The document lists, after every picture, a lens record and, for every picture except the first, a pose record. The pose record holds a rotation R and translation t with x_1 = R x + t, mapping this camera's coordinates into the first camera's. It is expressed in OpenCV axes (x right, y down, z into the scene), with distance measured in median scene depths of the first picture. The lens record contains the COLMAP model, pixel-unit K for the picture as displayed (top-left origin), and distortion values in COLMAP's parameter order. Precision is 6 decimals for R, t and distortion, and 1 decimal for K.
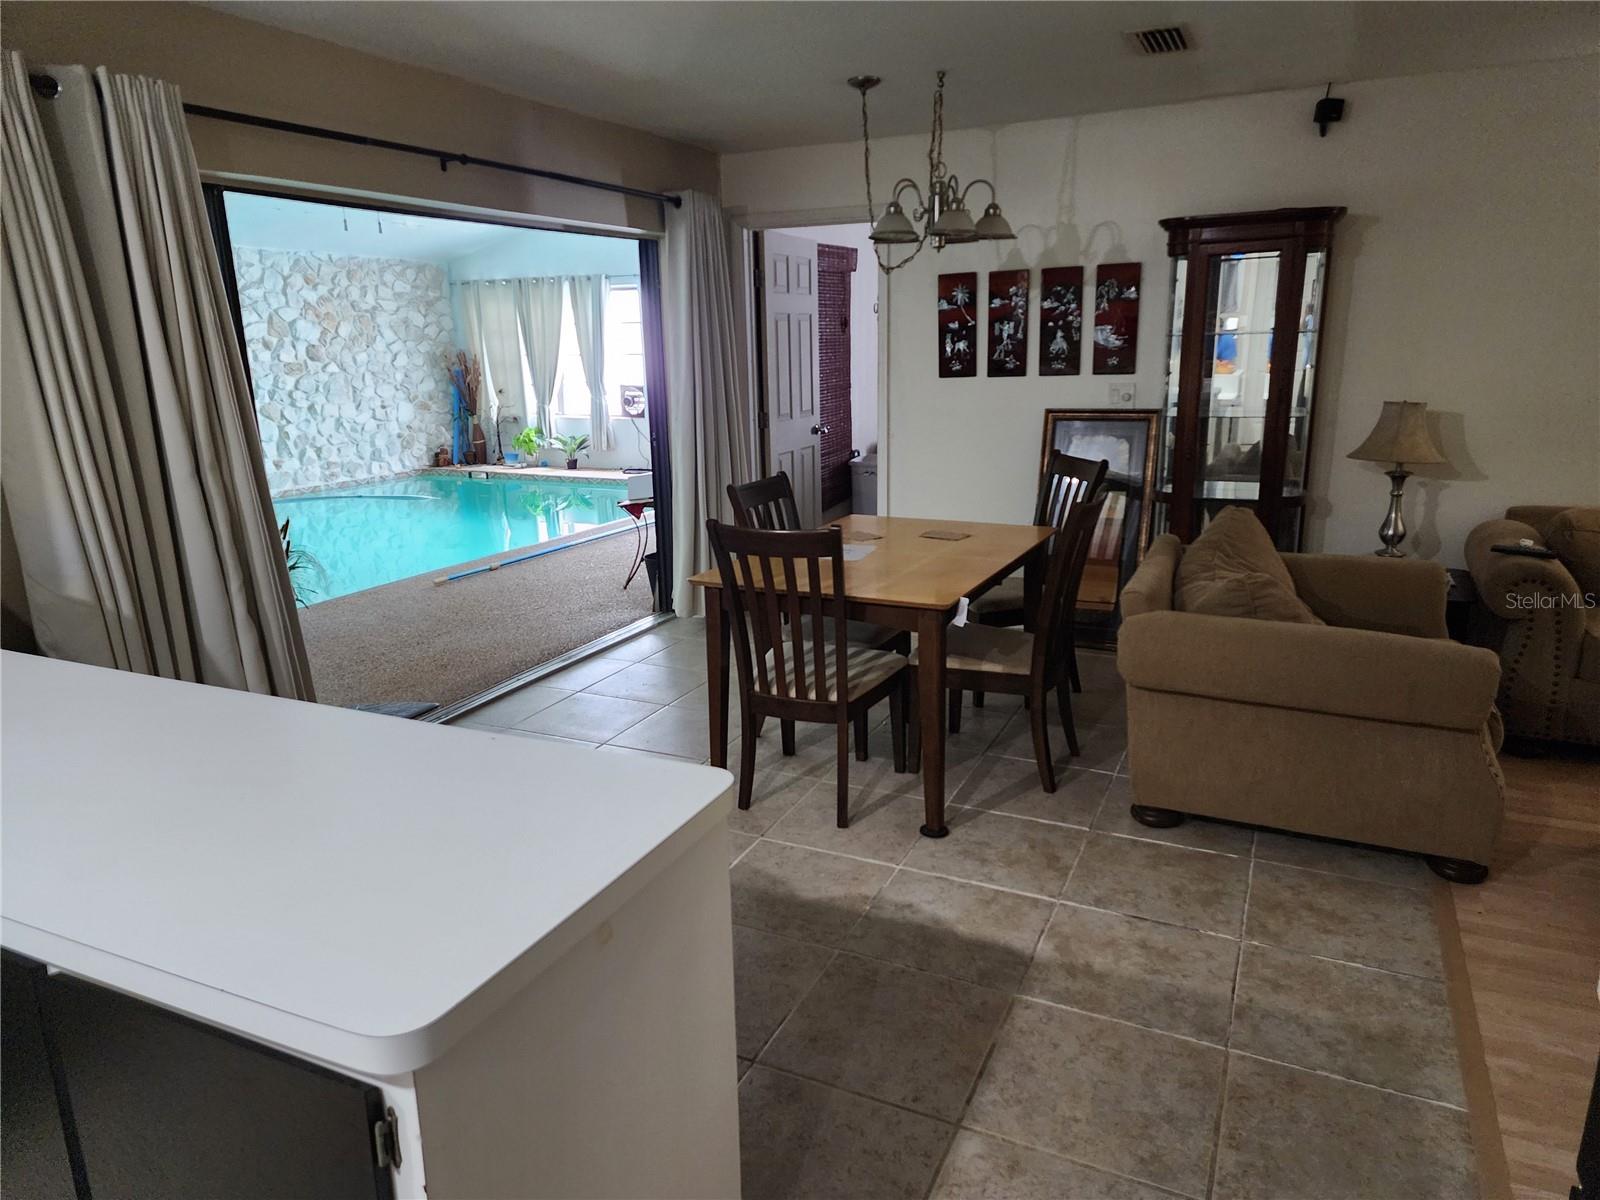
lens RADIAL K [[1057.5, 0, 800.0], [0, 1057.5, 600.0], [0, 0, 1]] dist [0.090301, -0.072052]
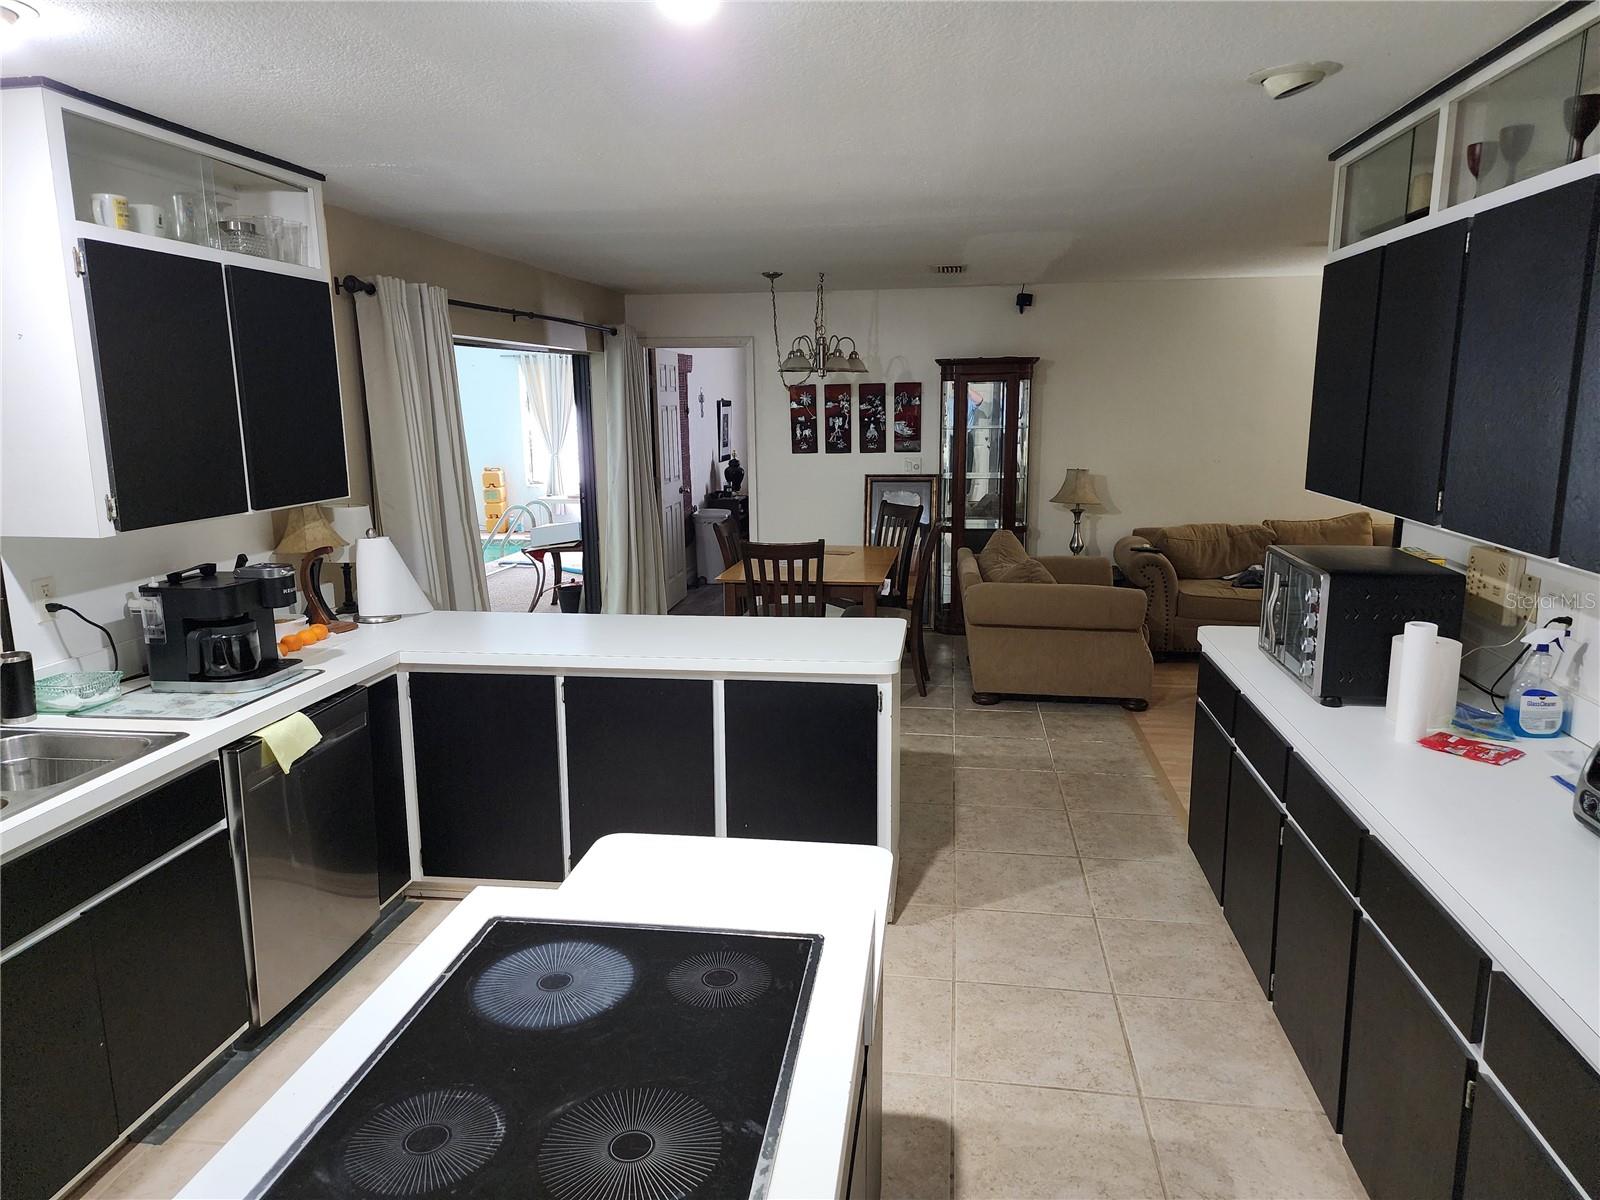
lens RADIAL K [[1067.4, 0, 798.8], [0, 1067.4, 597.4], [0, 0, 1]] dist [0.087821, -0.072594]
pose [[0.954038, -0.043482, 0.296514, -0.333519], [0.063024, 0.996402, -0.056664, 0.078267], [-0.292984, 0.072747, 0.953346, -0.425716]]
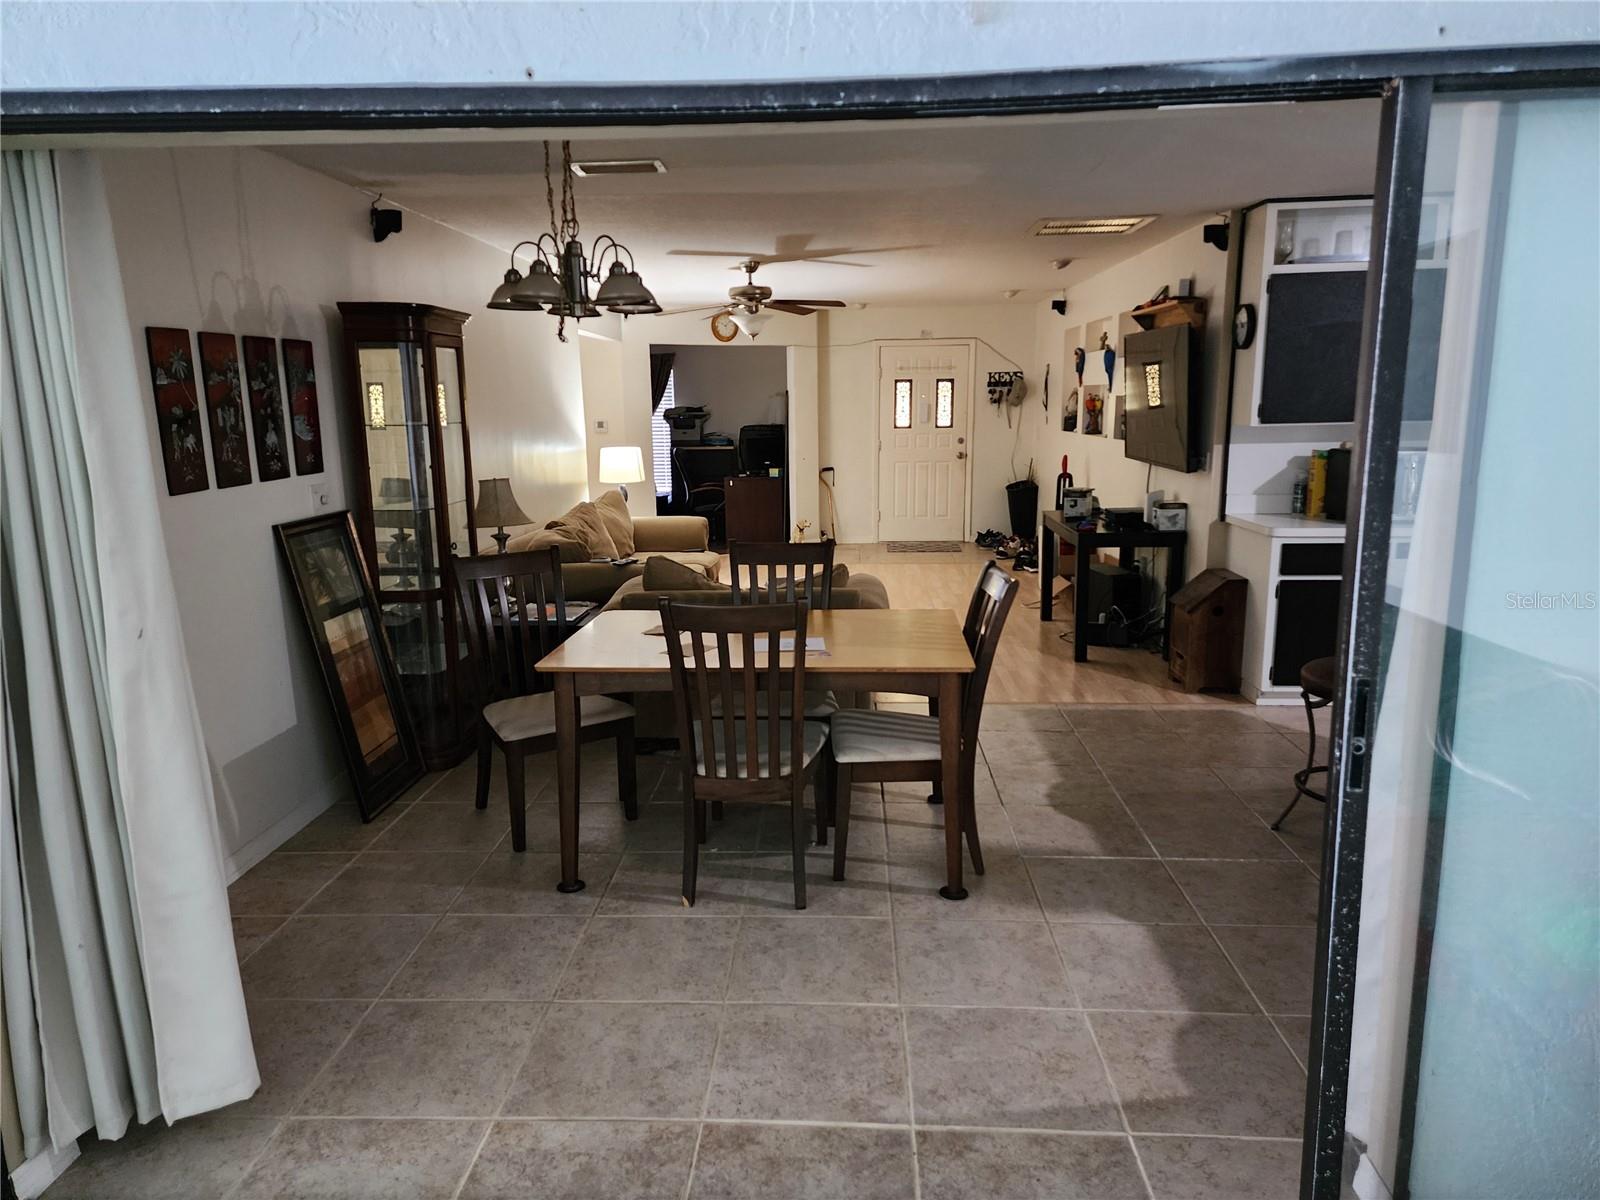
lens RADIAL K [[1069.5, 0, 799.2], [0, 1069.5, 587.8], [0, 0, 1]] dist [0.109866, -0.091963]
pose [[-0.382527, -0.132083, 0.914455, -0.625311], [0.251411, 0.937504, 0.240580, -0.241637], [-0.889082, 0.321932, -0.325413, 0.991084]]
